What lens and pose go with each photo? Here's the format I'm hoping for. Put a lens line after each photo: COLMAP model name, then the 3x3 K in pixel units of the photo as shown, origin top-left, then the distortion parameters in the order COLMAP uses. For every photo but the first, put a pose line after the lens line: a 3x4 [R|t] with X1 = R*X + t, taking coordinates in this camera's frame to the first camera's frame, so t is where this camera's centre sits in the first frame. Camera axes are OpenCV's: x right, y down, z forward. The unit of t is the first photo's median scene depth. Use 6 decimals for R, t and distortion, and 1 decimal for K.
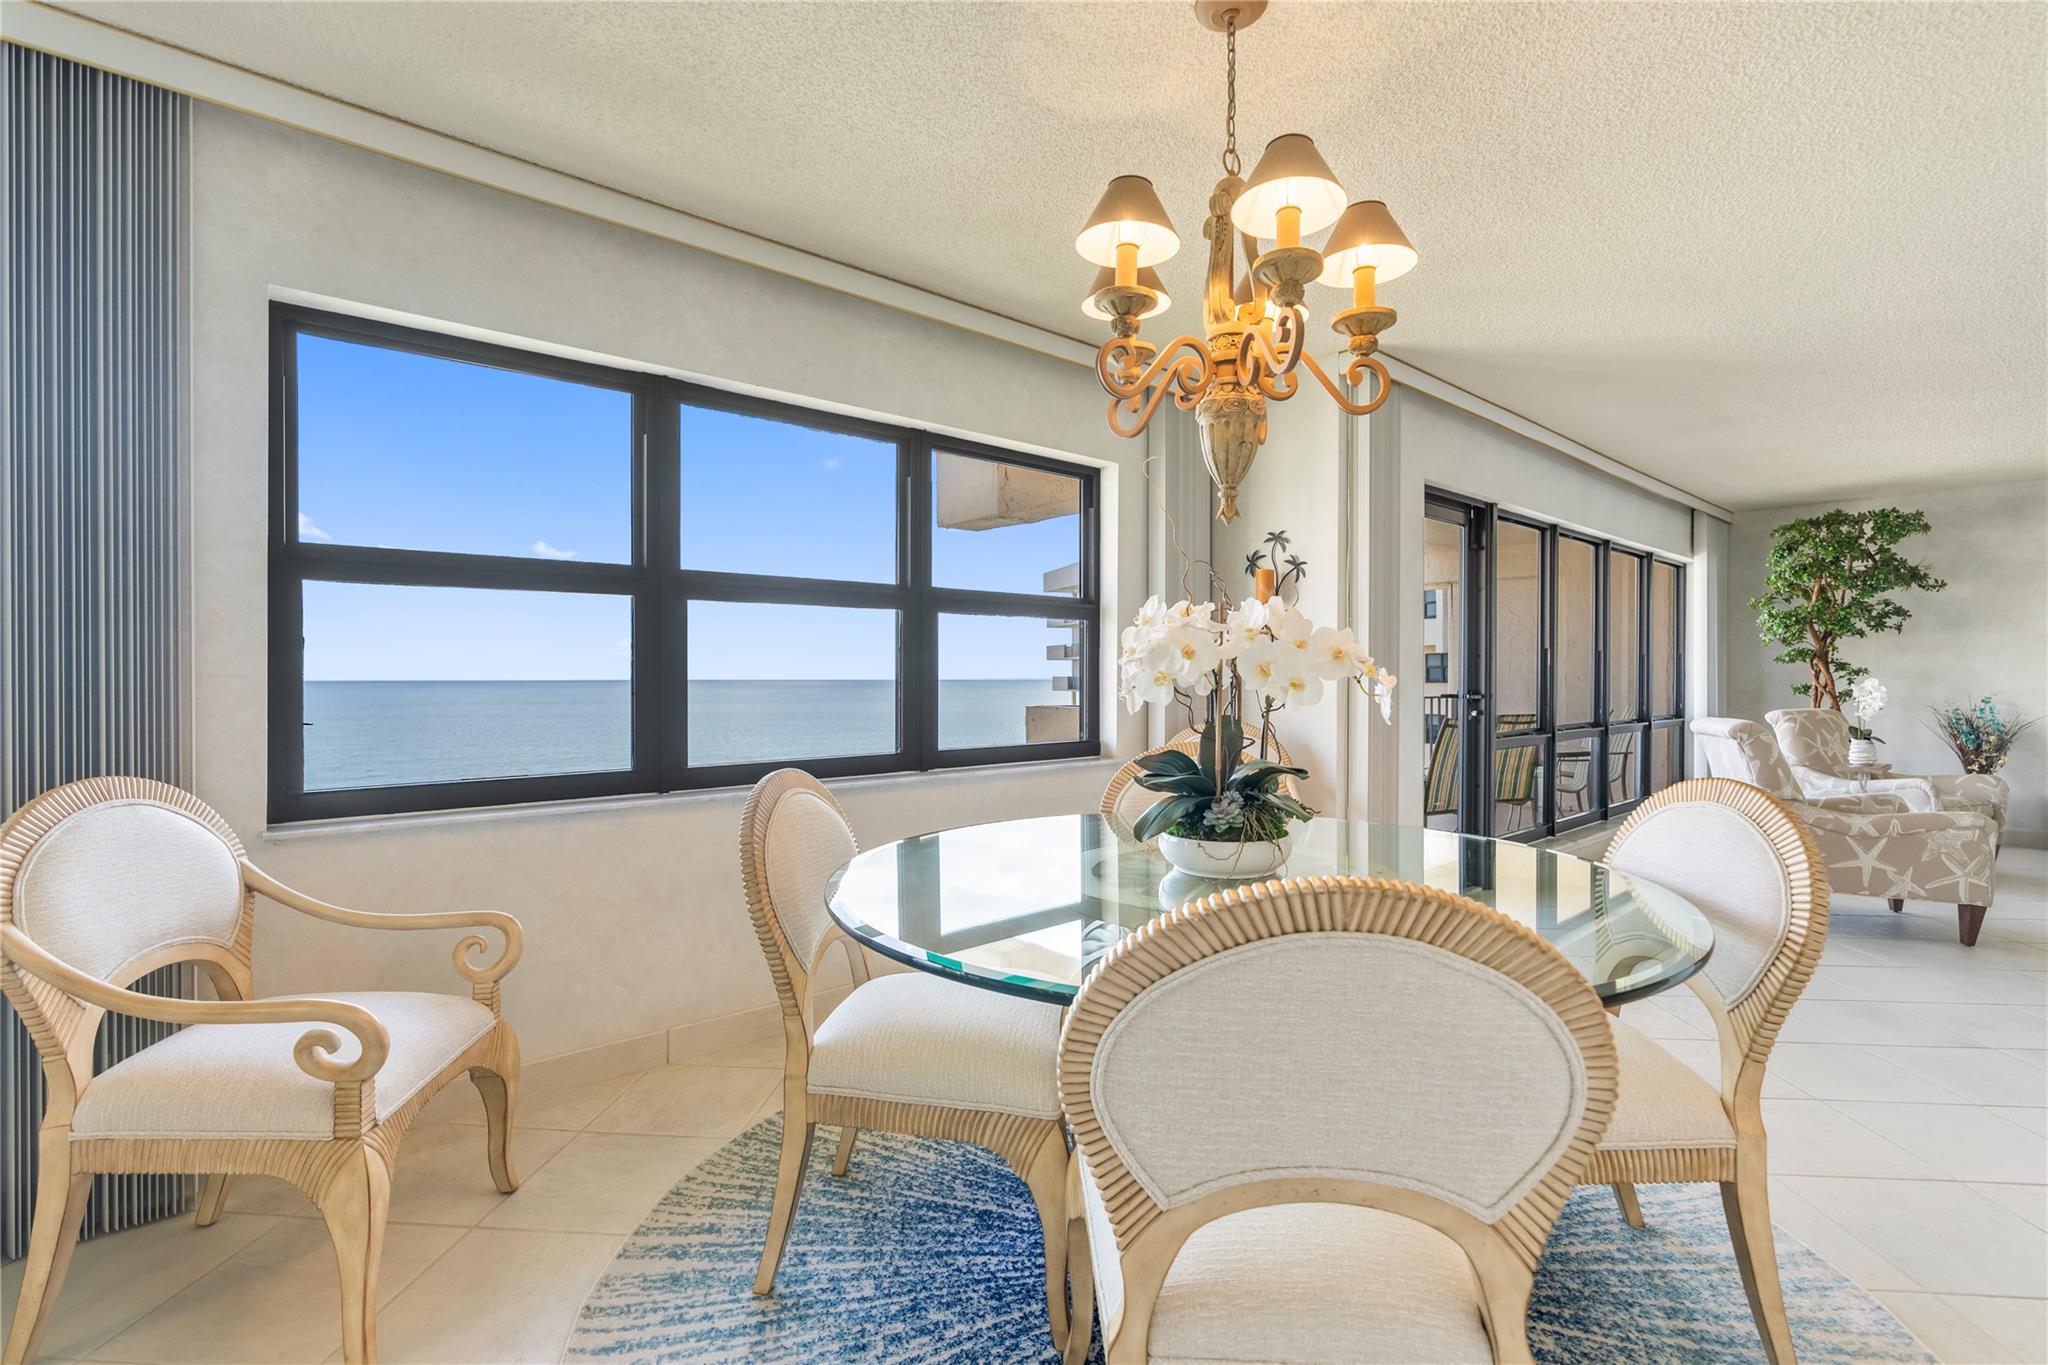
lens RADIAL K [[927.1, 0, 1022.2], [0, 927.1, 680.2], [0, 0, 1]] dist [-0.009117, 0.000465]
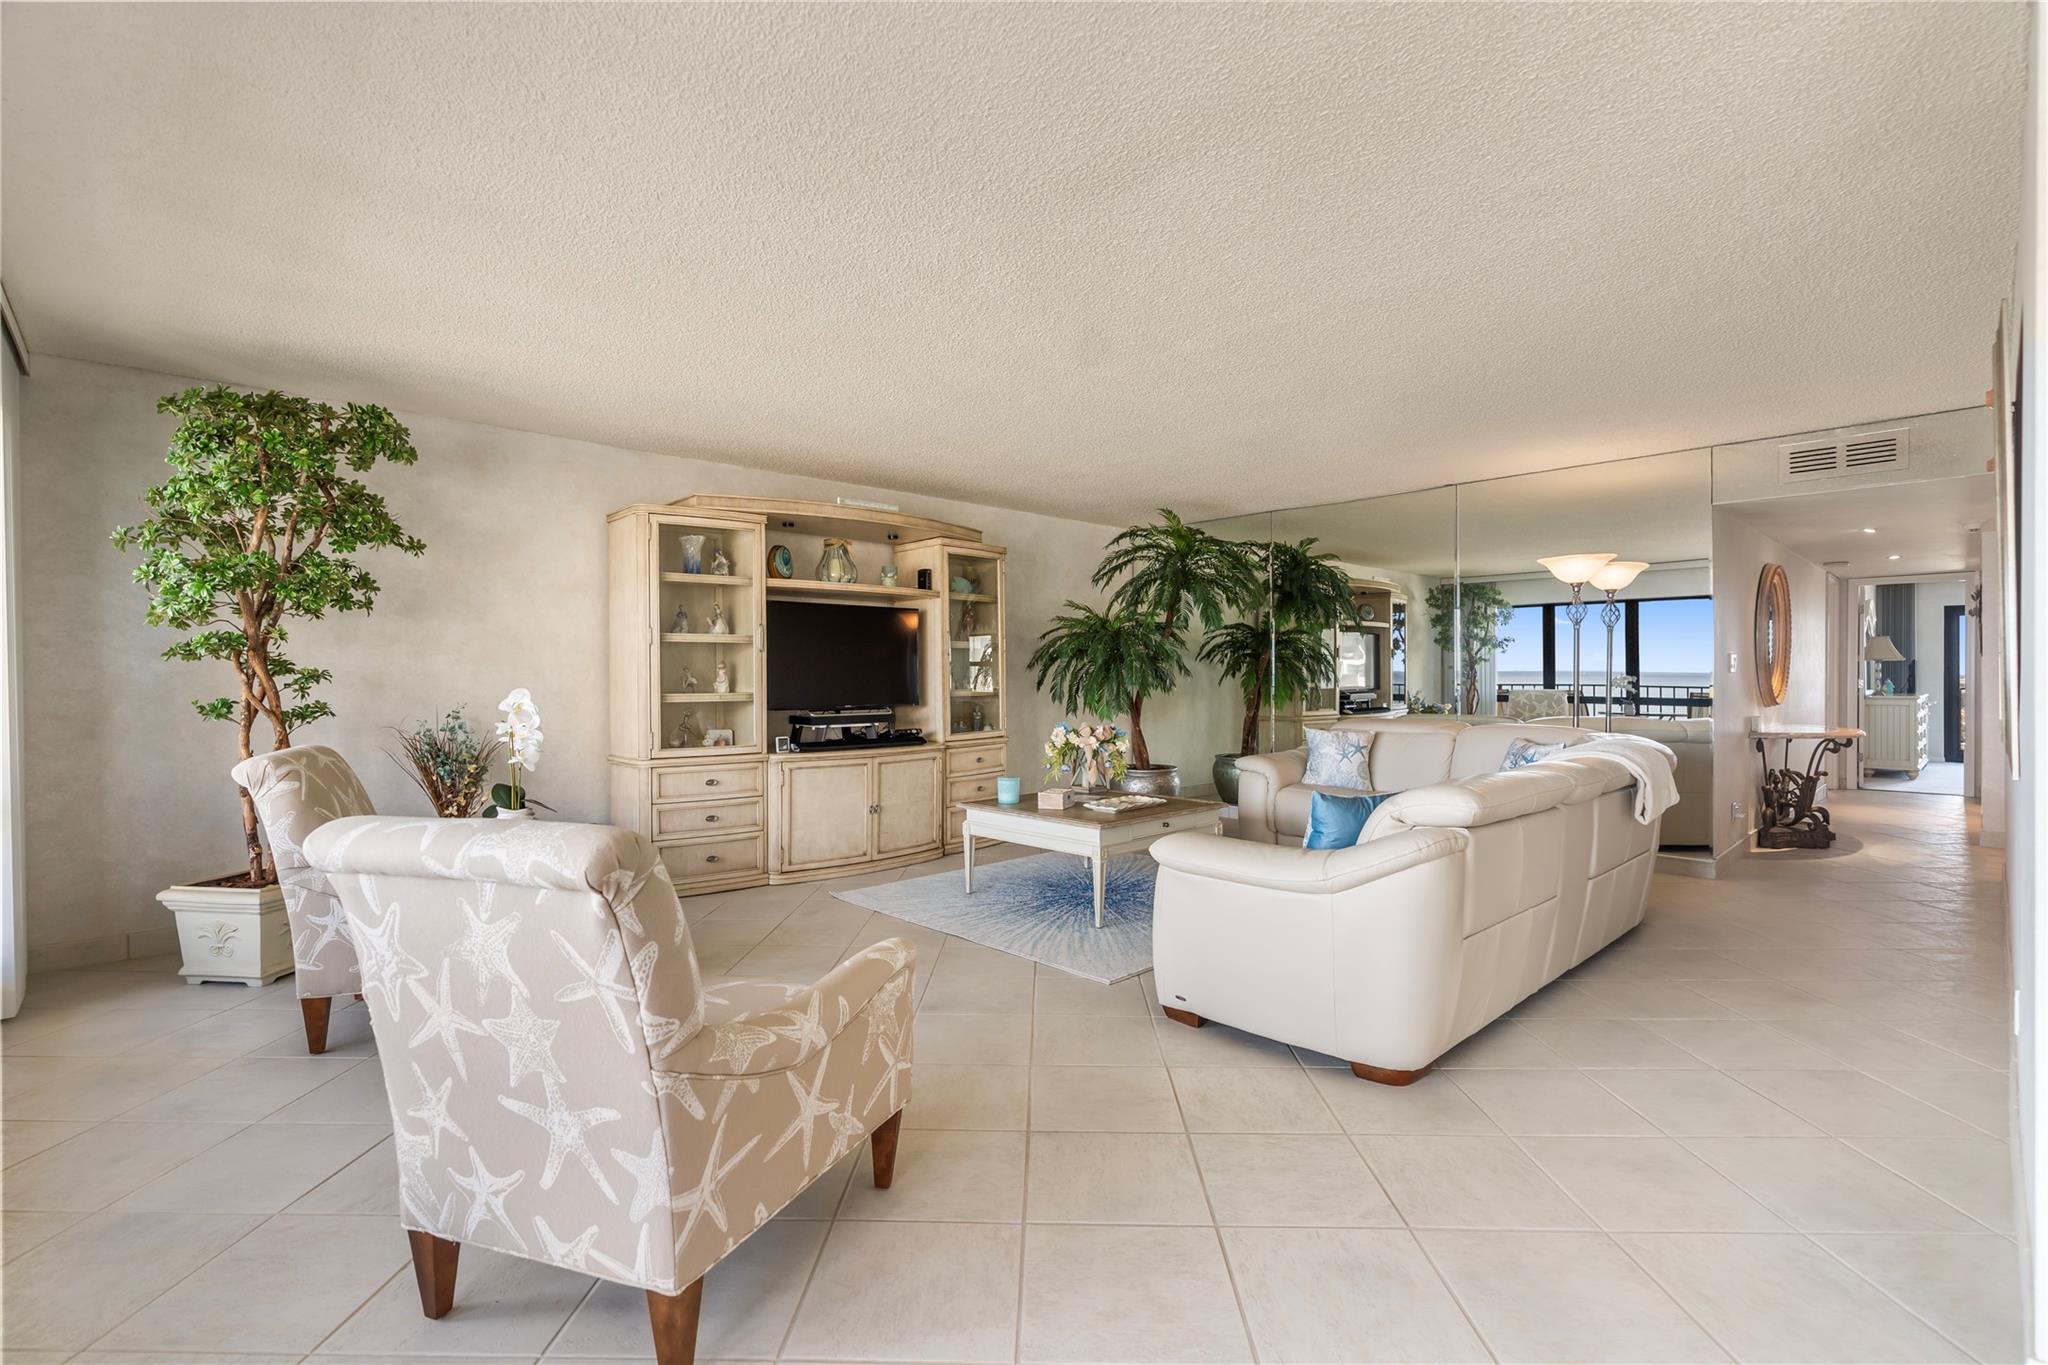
lens RADIAL K [[927.1, 0, 1033.3], [0, 927.1, 682.0], [0, 0, 1]] dist [-0.009117, 0.000465]
pose [[-0.044349, -0.009310, 0.998973, 0.455846], [0.010421, 0.999898, 0.009781, -0.009534], [-0.998962, 0.010844, -0.044247, 0.872411]]
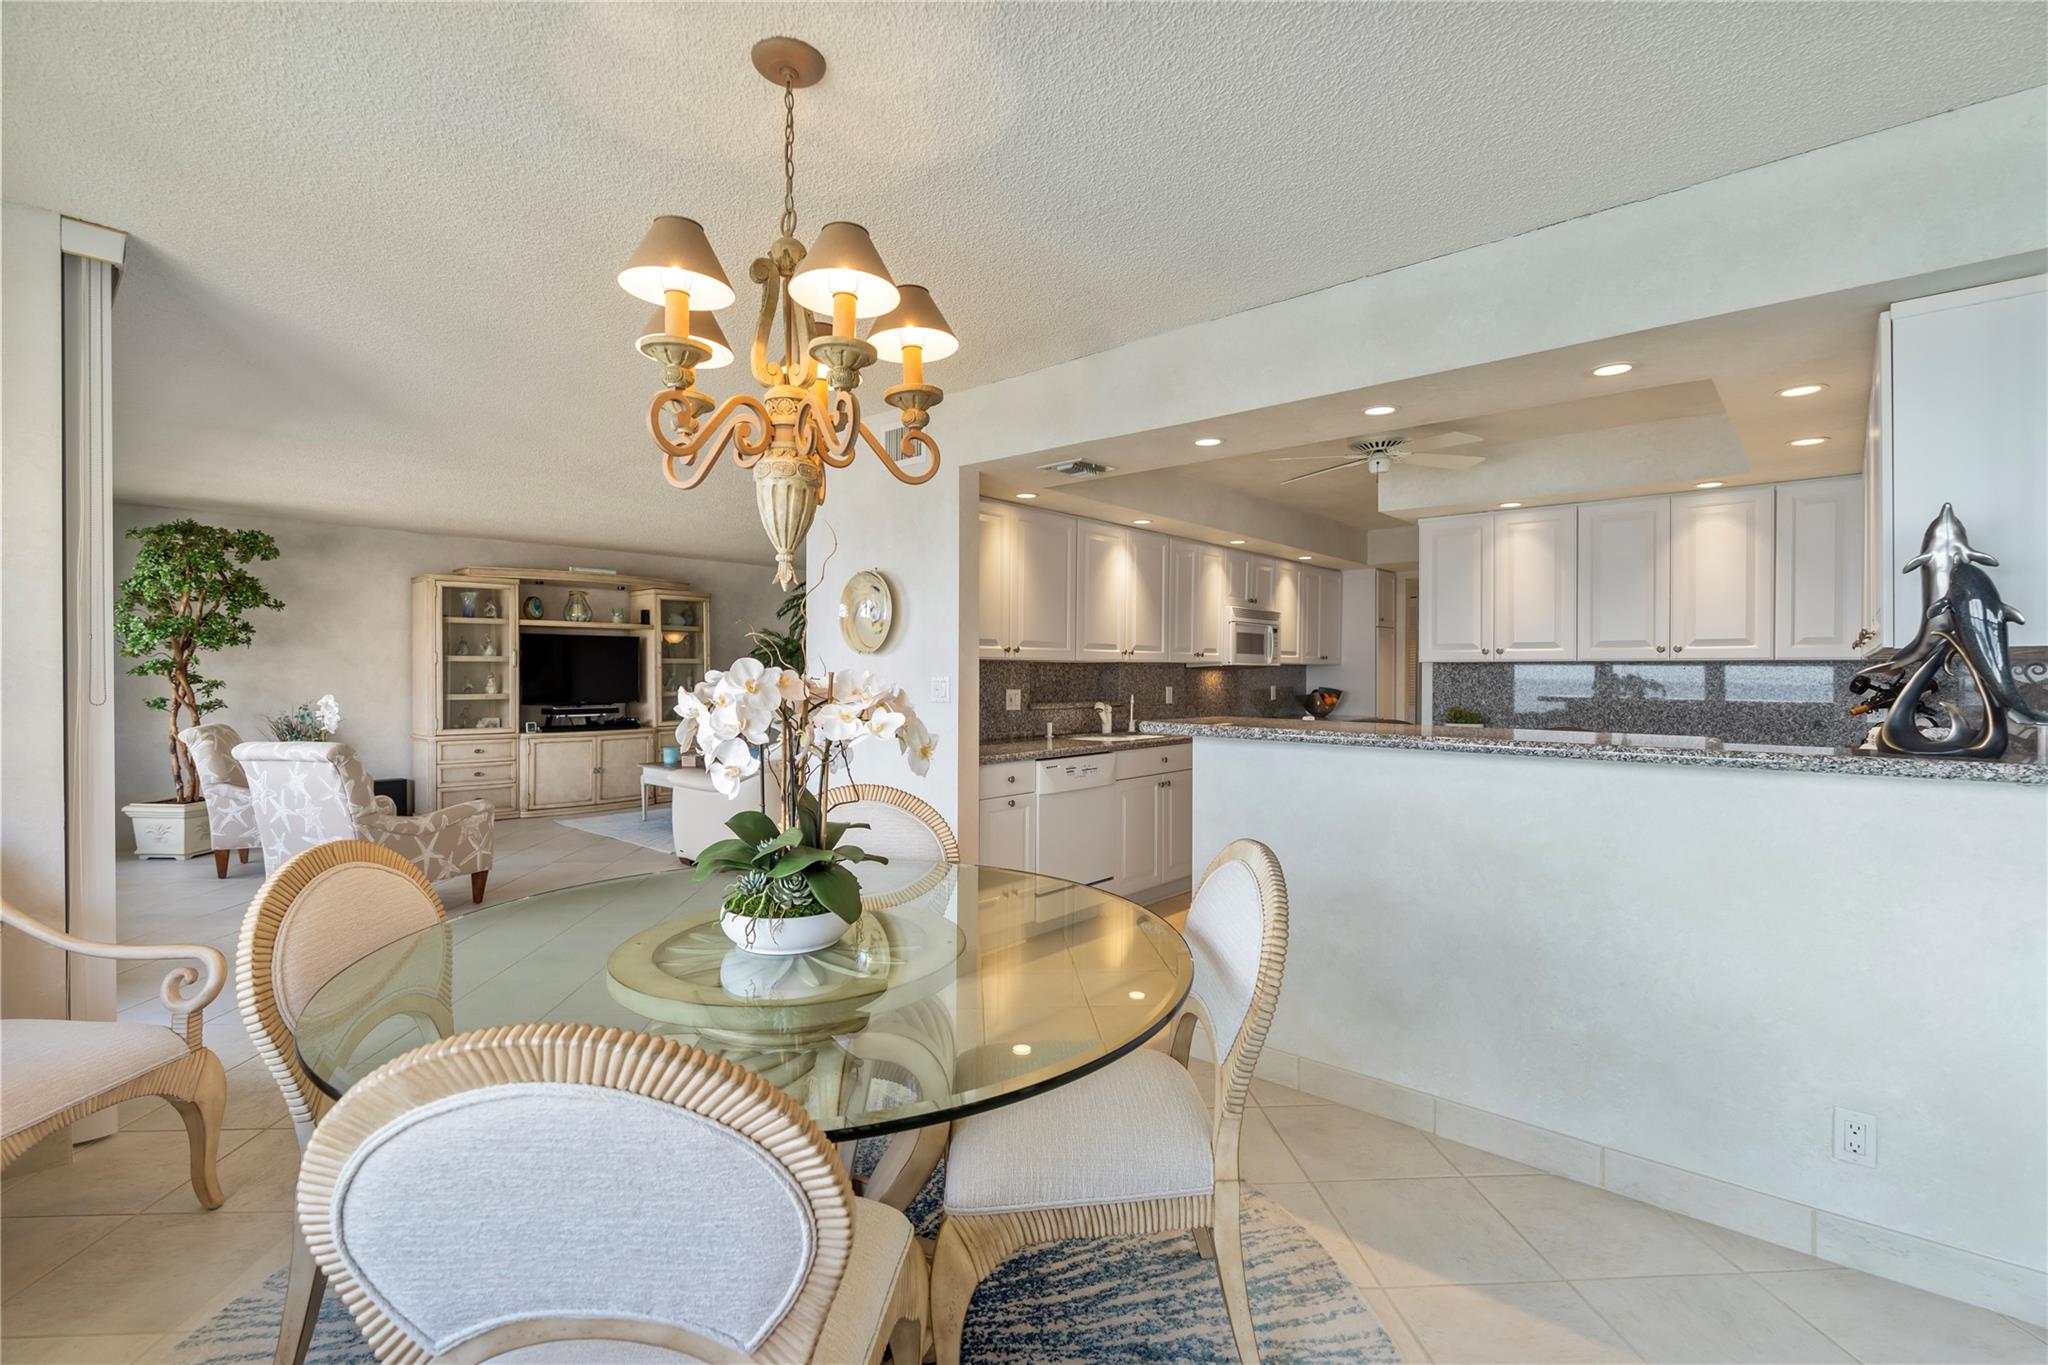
lens RADIAL K [[927.1, 0, 1021.3], [0, 927.1, 677.9], [0, 0, 1]] dist [-0.009117, 0.000465]
pose [[-0.126358, -0.010458, 0.991930, -0.332298], [0.003216, 0.999935, 0.010952, -0.037779], [-0.991979, 0.004574, -0.126316, 0.377850]]
